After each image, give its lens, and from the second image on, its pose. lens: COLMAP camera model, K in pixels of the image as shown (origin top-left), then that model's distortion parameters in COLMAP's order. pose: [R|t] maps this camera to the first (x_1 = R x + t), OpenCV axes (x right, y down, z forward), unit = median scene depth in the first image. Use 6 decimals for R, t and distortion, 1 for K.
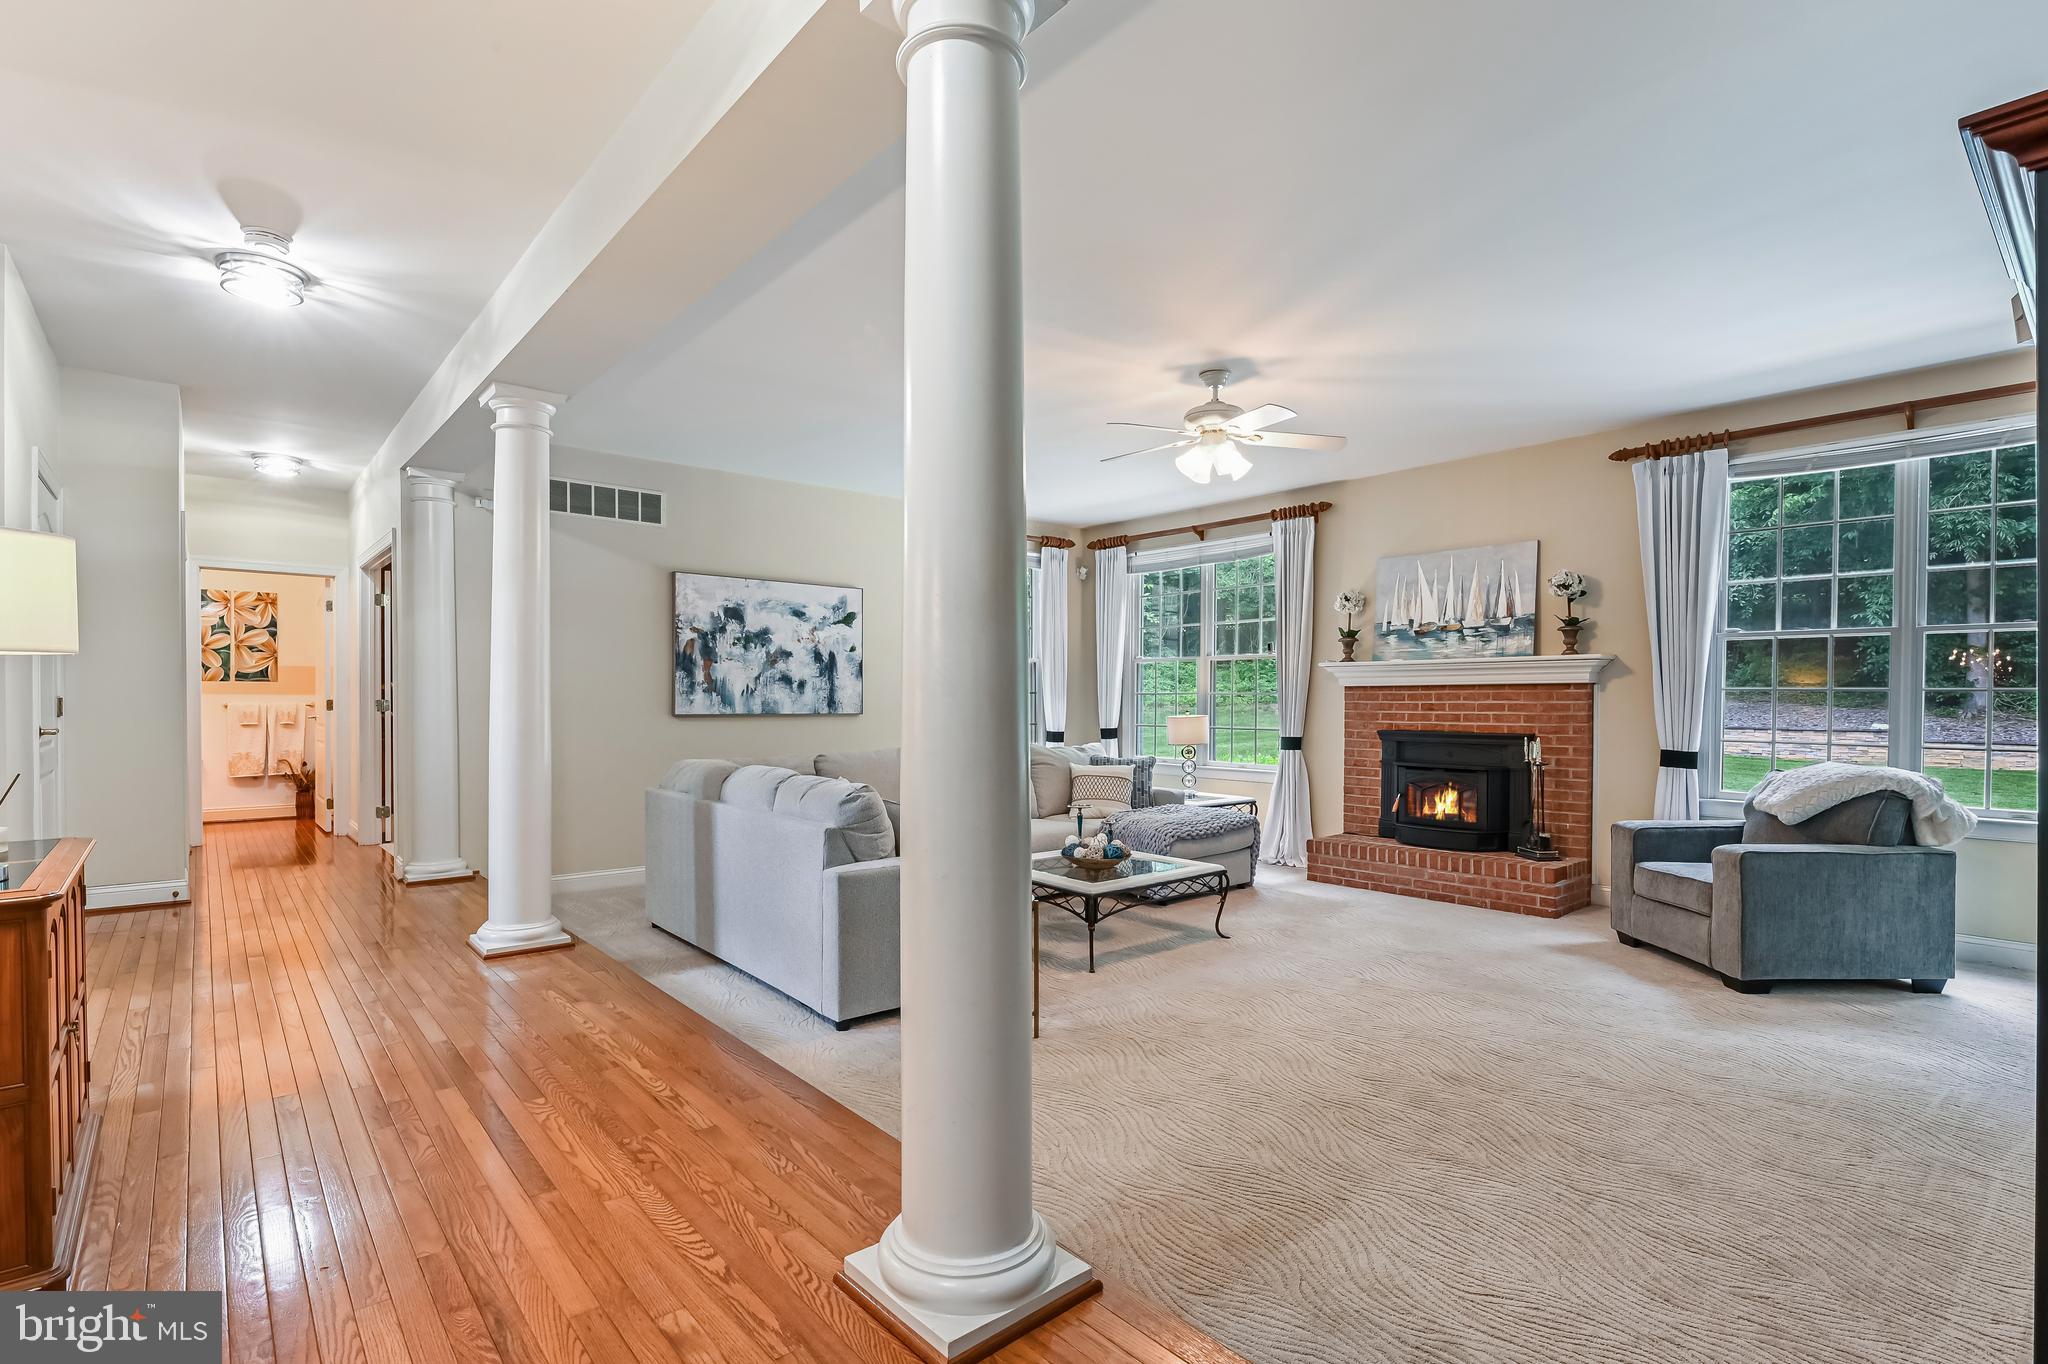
lens RADIAL K [[966.3, 0, 1030.3], [0, 966.3, 711.5], [0, 0, 1]] dist [0.000485, 0.000242]
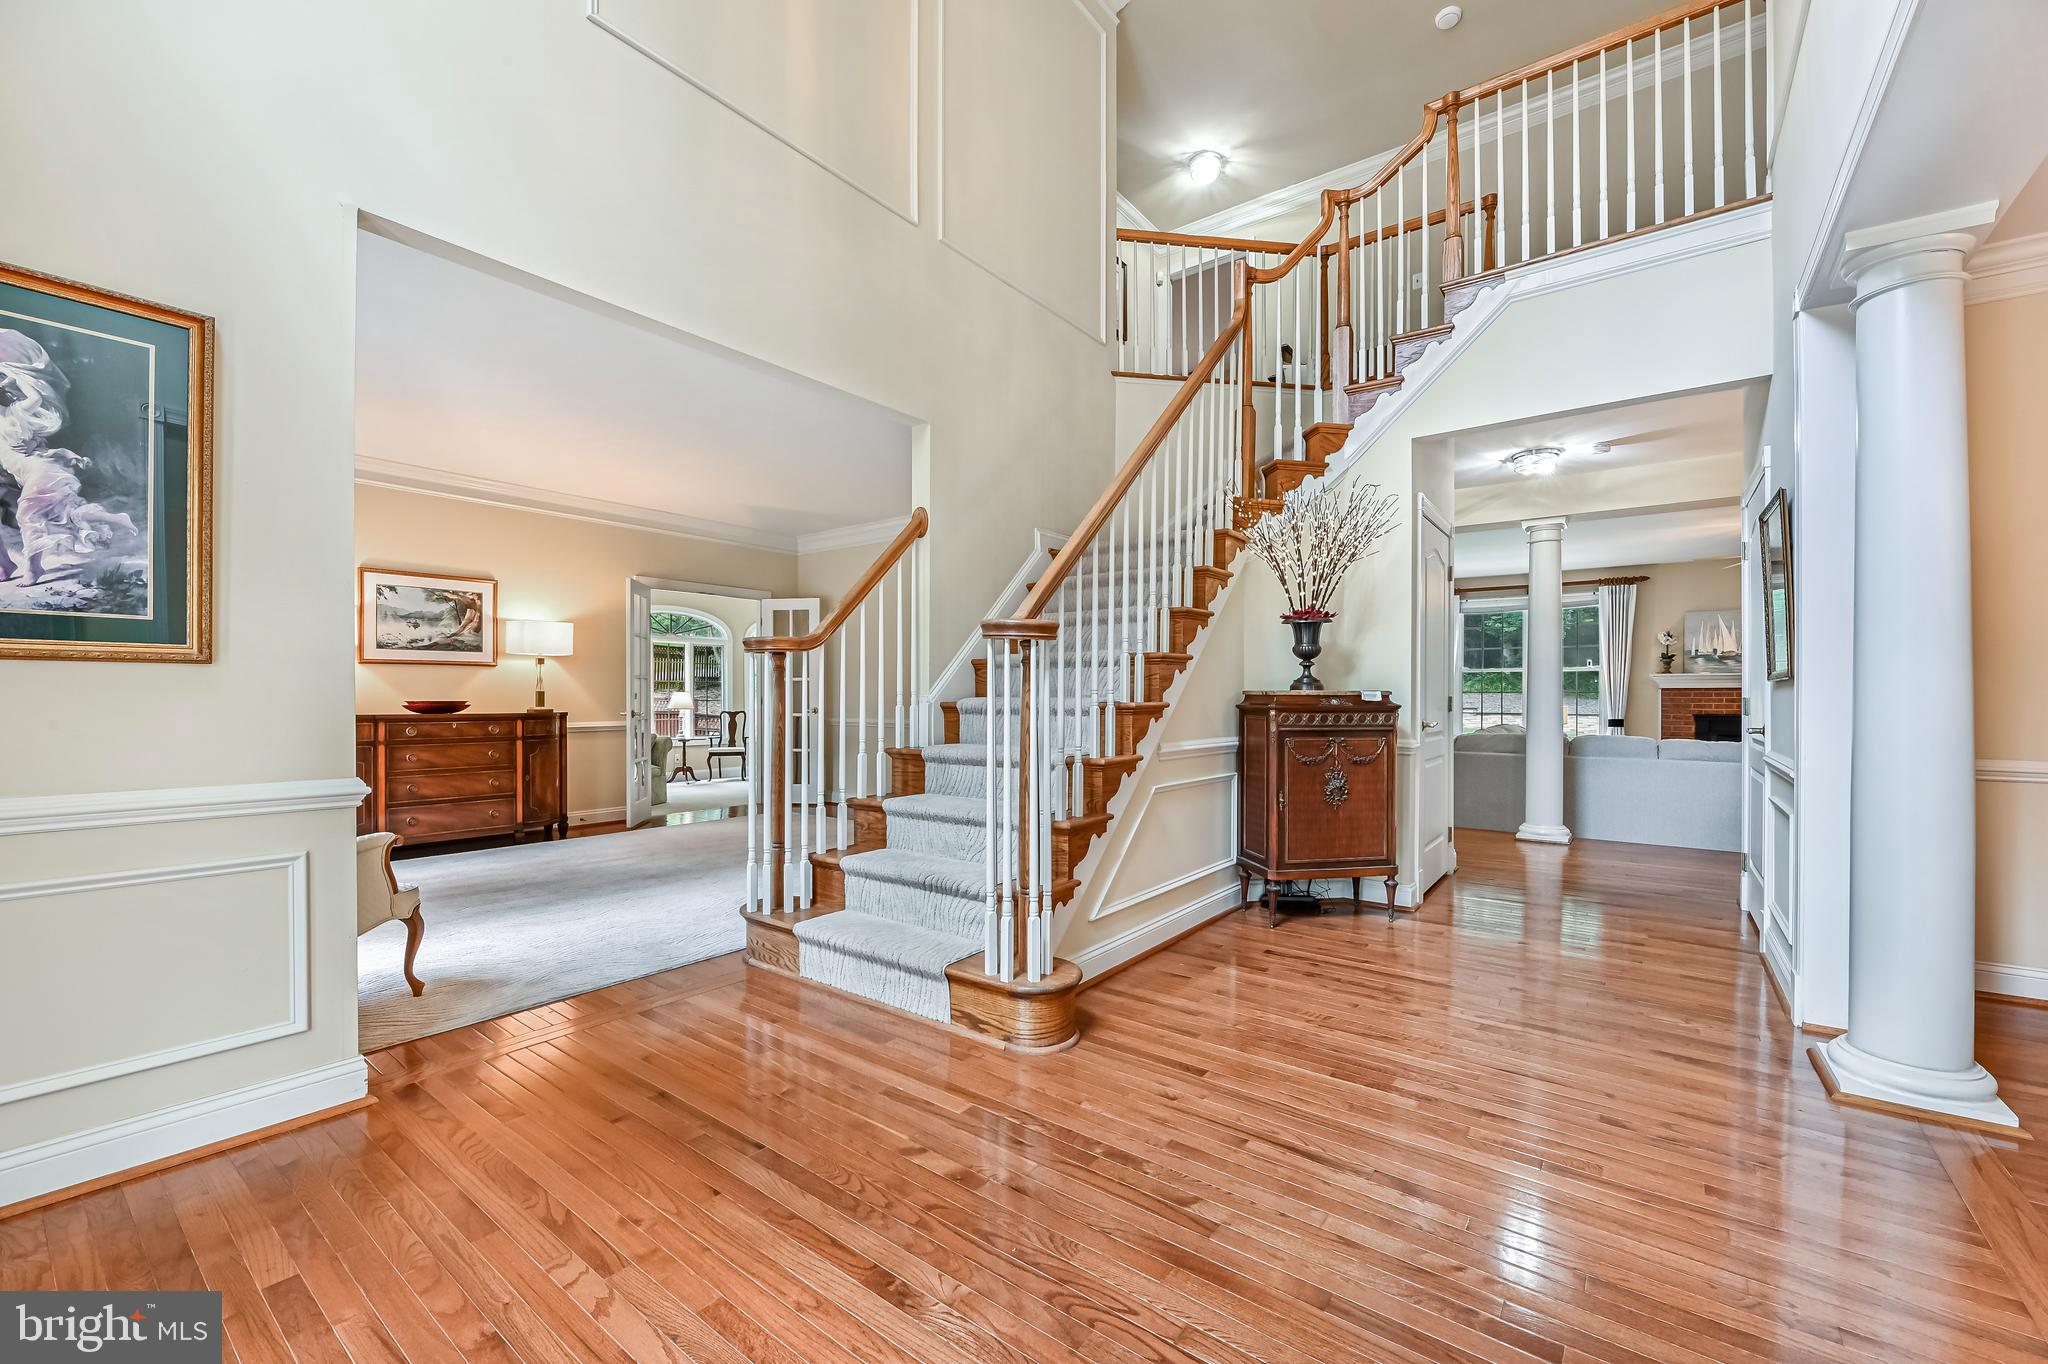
lens RADIAL K [[823.6, 0, 1027.7], [0, 823.6, 699.6], [0, 0, 1]] dist [-0.006672, -0.000225]
pose [[0.977203, -0.002032, 0.212299, -1.075332], [0.003498, 0.999973, -0.006527, -0.001402], [-0.212280, 0.007121, 0.977183, -0.142206]]
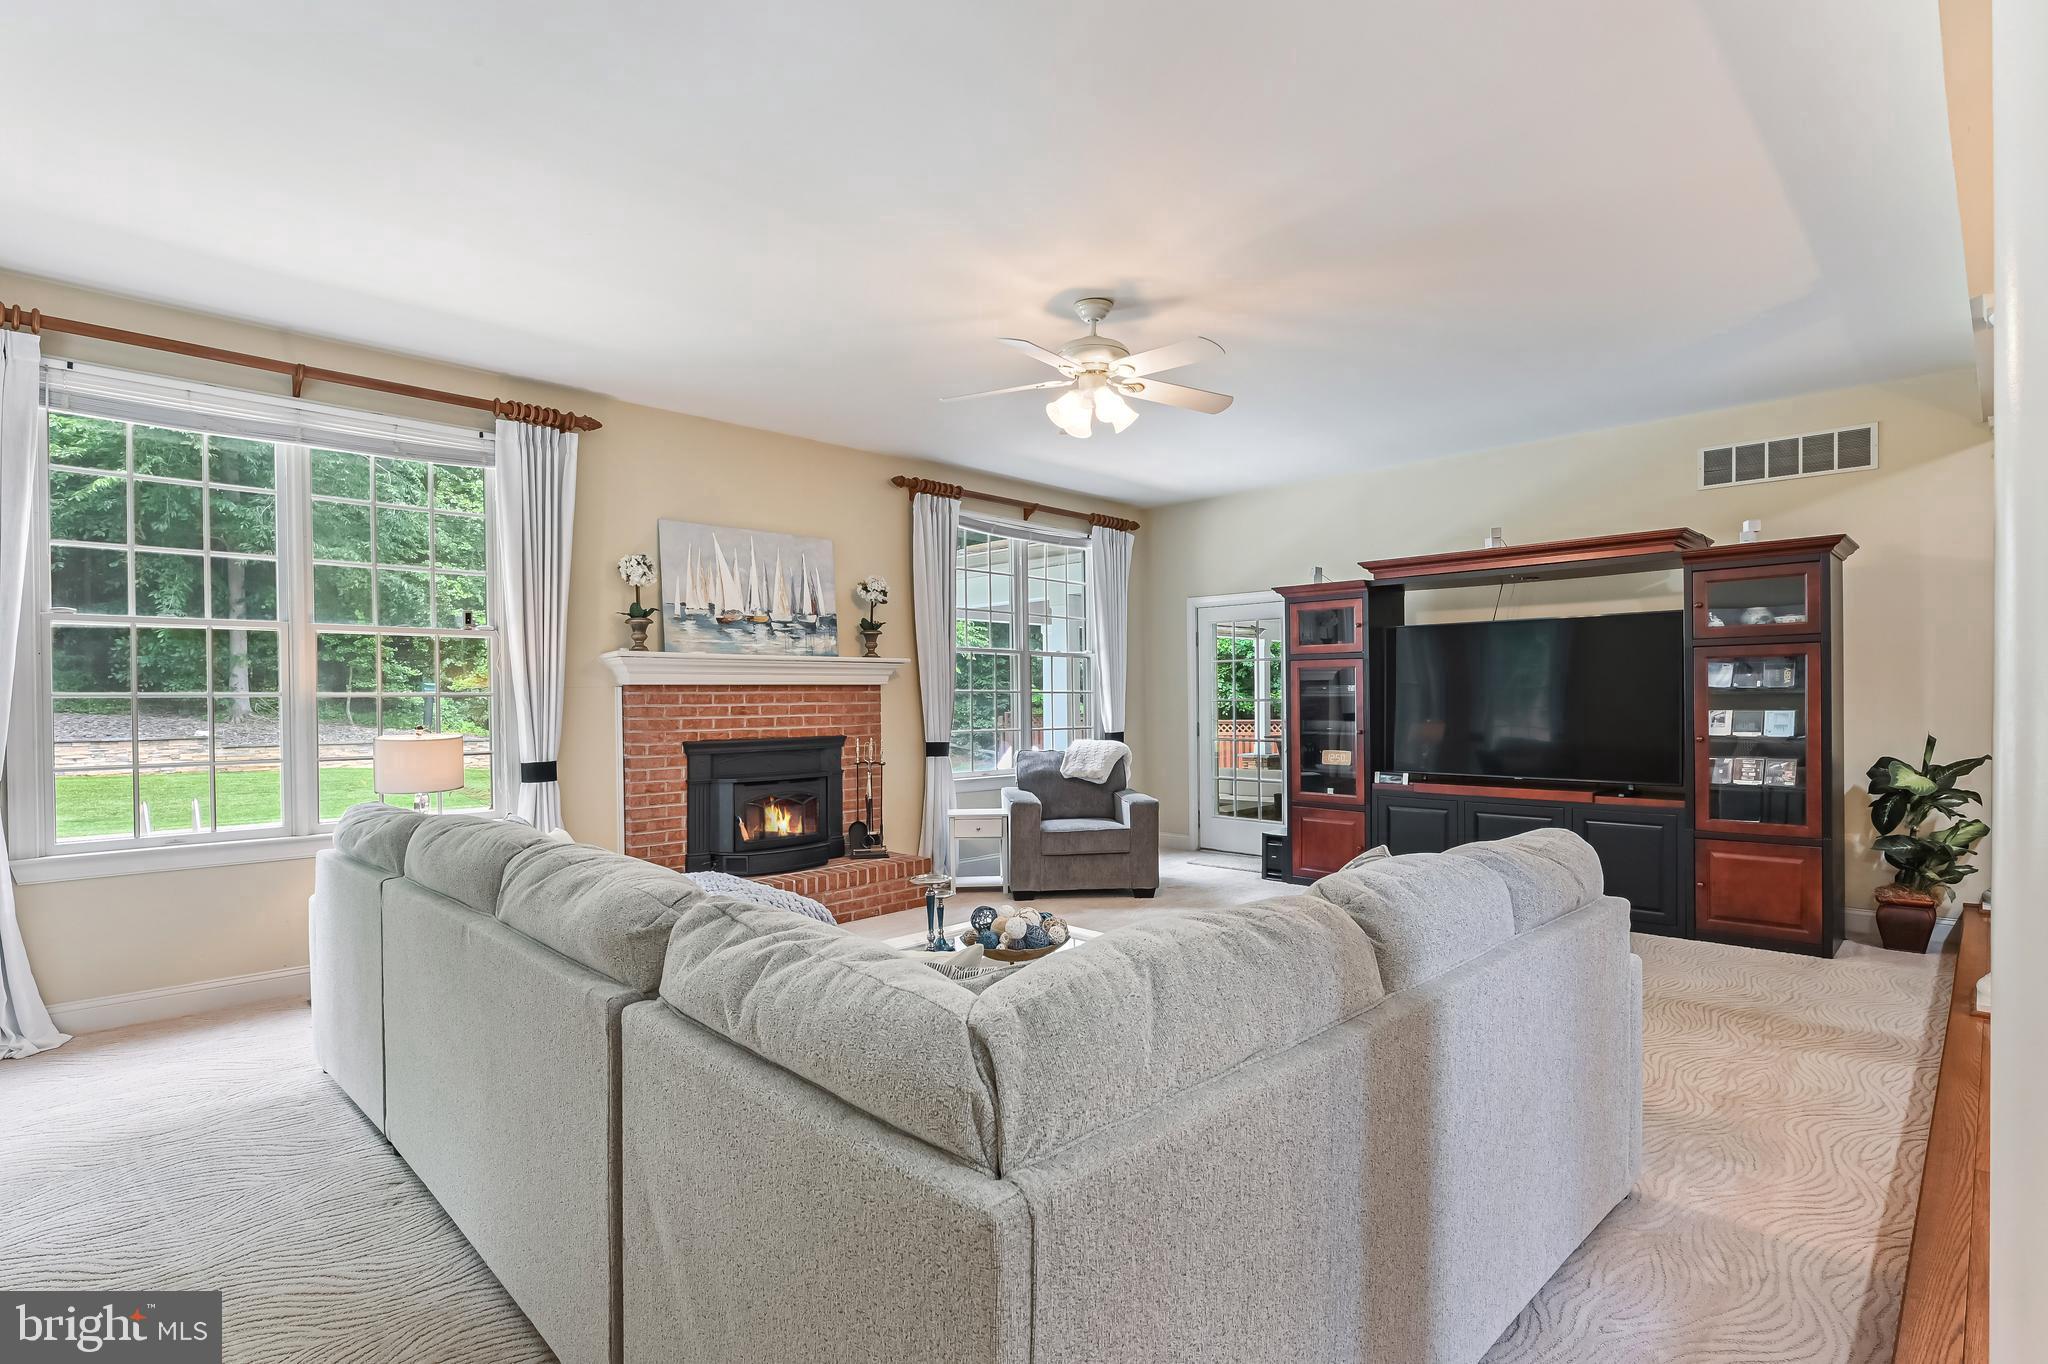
lens RADIAL K [[999.7, 0, 1019.8], [0, 999.7, 706.7], [0, 0, 1]] dist [-0.002454, -0.000356]
pose [[-0.080379, -0.009377, 0.996720, -0.462592], [0.021704, 0.999702, 0.011155, -0.012240], [-0.996528, 0.022529, -0.080151, 0.805209]]
